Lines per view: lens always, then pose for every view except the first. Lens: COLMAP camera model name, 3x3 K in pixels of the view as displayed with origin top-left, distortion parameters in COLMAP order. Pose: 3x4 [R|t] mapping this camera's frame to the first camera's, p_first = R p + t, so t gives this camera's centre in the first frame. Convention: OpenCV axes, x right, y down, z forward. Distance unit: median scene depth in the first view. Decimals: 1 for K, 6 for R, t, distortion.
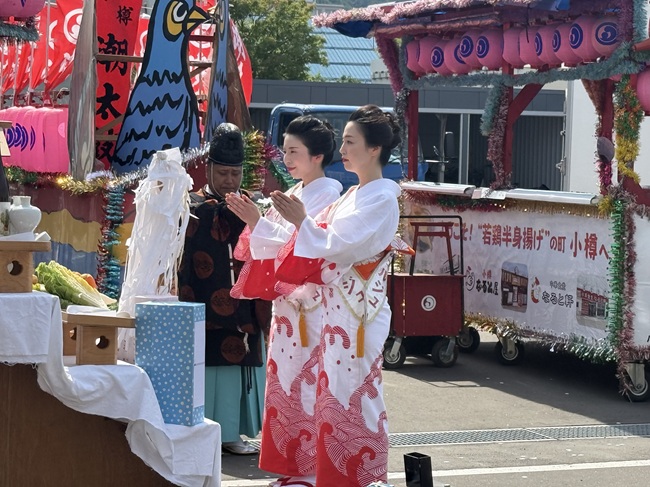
lens RADIAL K [[1816.9, 0, 325.0], [0, 1816.9, 243.5], [0, 0, 1]] dist [0.161805, 0.870652]
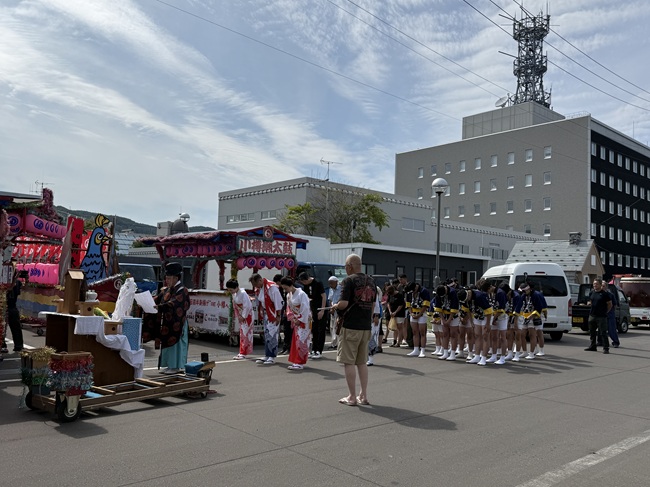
lens RADIAL K [[560.0, 0, 325.0], [0, 560.0, 243.5], [0, 0, 1]] dist [0.191294, -0.400874]
pose [[0.931773, 0.035760, 0.361277, -0.073876], [0.005225, 0.993713, -0.111836, 0.006780], [-0.363004, 0.106093, 0.925728, -0.135849]]
